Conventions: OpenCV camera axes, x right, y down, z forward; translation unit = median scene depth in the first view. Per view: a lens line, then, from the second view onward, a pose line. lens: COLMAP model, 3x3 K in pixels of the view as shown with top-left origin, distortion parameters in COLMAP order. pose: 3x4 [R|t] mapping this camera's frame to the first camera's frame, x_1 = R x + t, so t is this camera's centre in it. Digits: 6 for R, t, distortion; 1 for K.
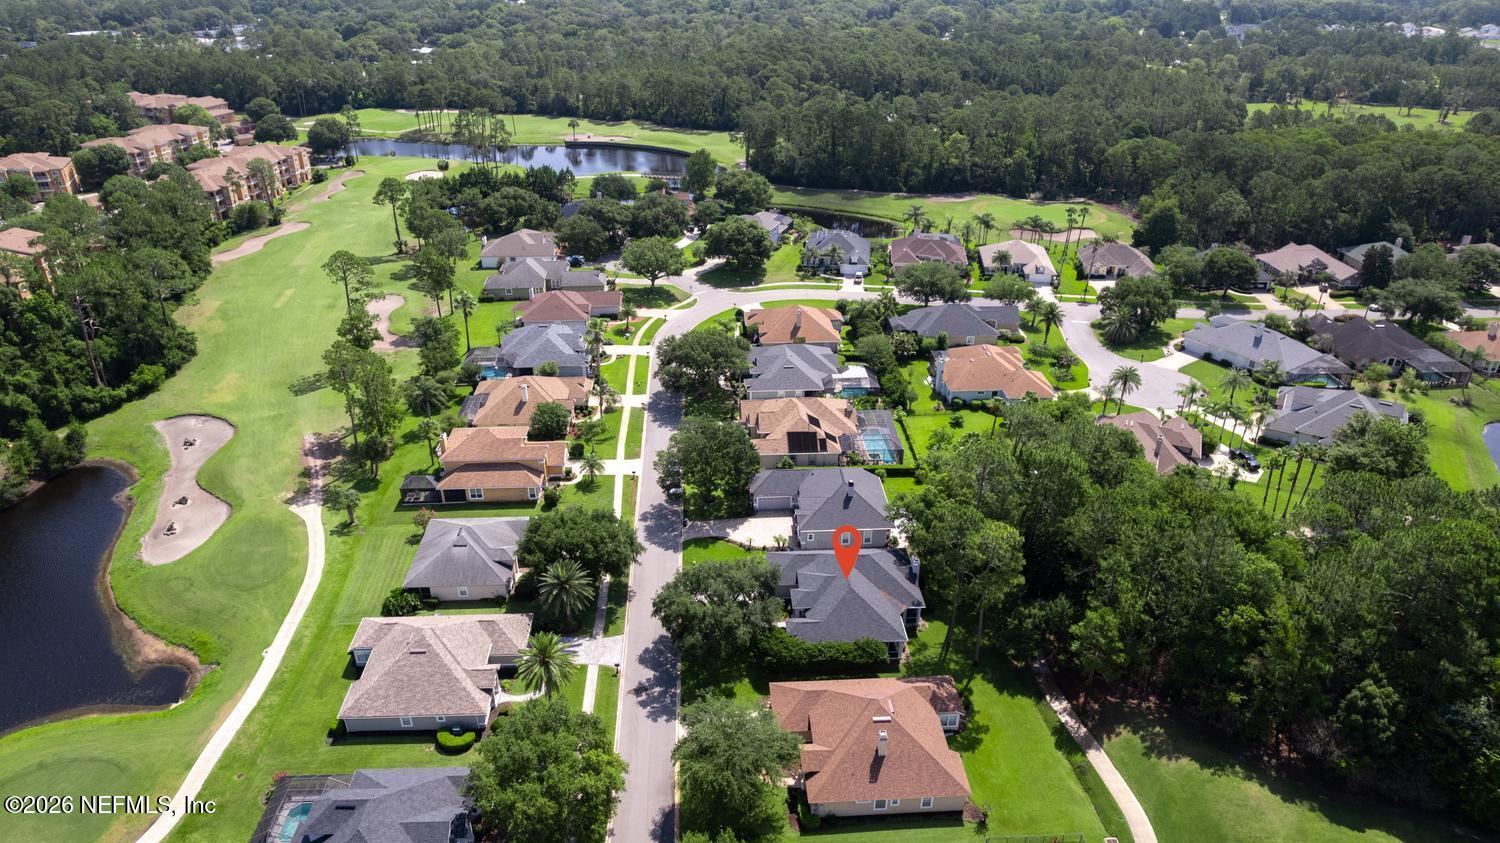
lens RADIAL K [[963.0, 0, 750.0], [0, 963.0, 421.5], [0, 0, 1]] dist [-0.080668, 0.069781]
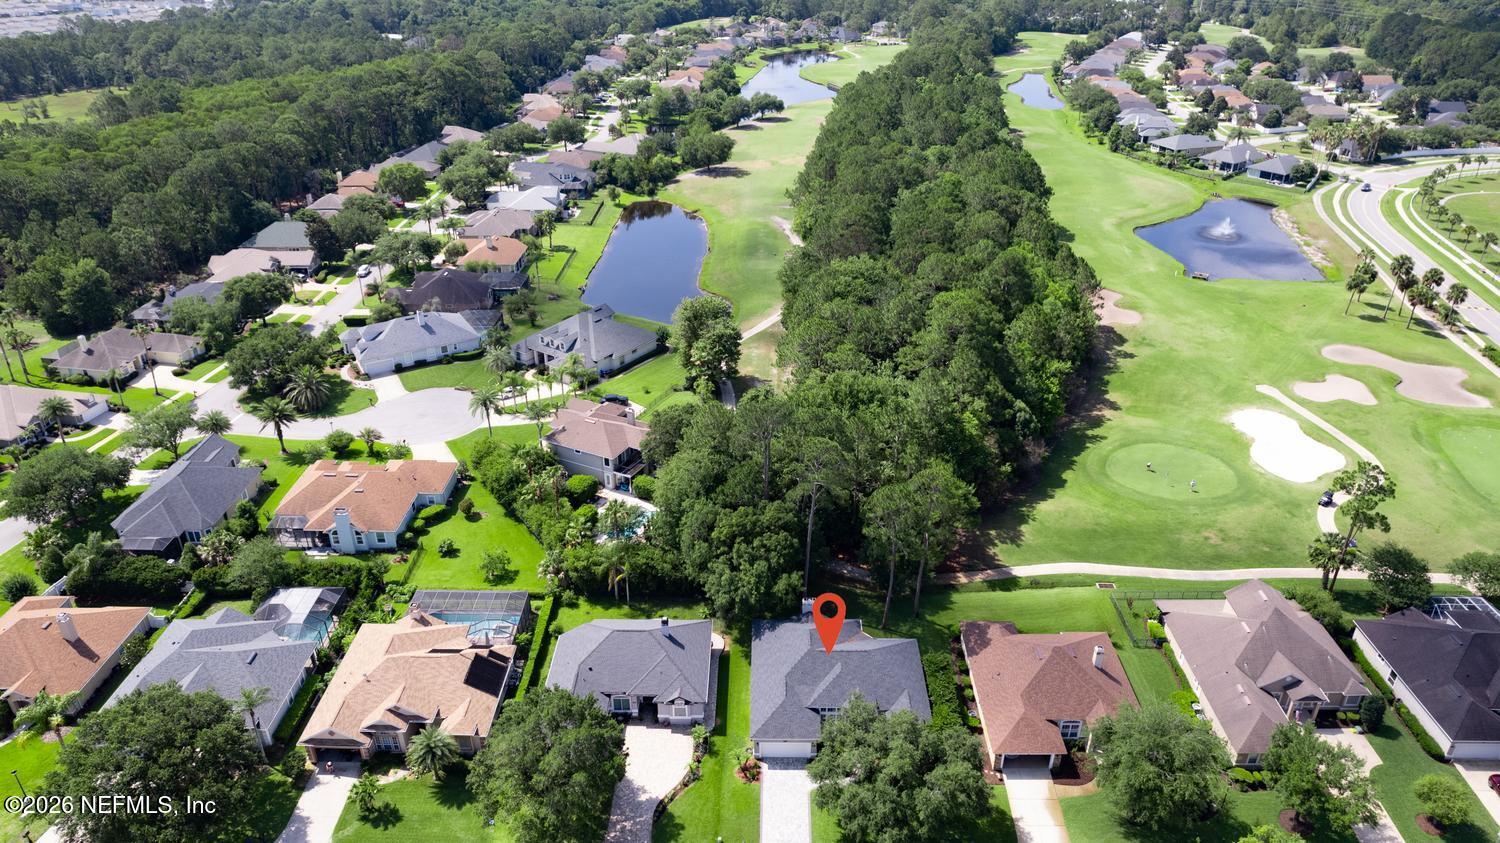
lens RADIAL K [[1006.6, 0, 750.0], [0, 1006.6, 421.5], [0, 0, 1]] dist [-0.032972, 0.000935]
pose [[0.067841, -0.461532, 0.884526, -0.385432], [0.465019, 0.799006, 0.381244, -0.246666], [-0.882698, 0.385457, 0.268826, 0.477533]]
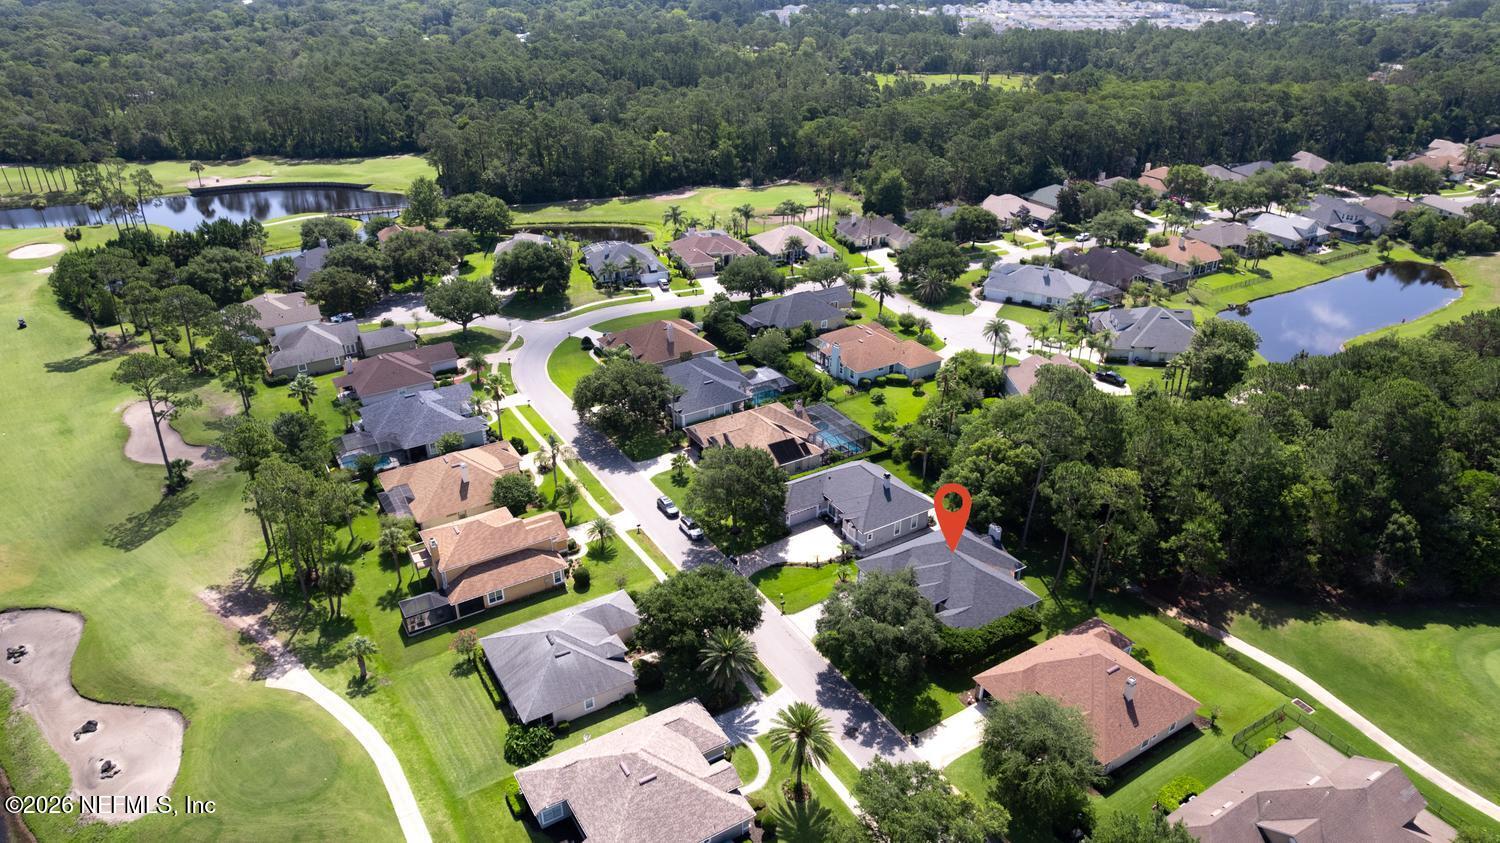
lens RADIAL K [[963.0, 0, 750.0], [0, 963.0, 421.5], [0, 0, 1]] dist [-0.080668, 0.069781]
pose [[0.881068, -0.219065, 0.419201, -0.316317], [0.219029, 0.974492, 0.048897, -0.052845], [-0.419220, 0.048736, 0.906576, 0.097560]]
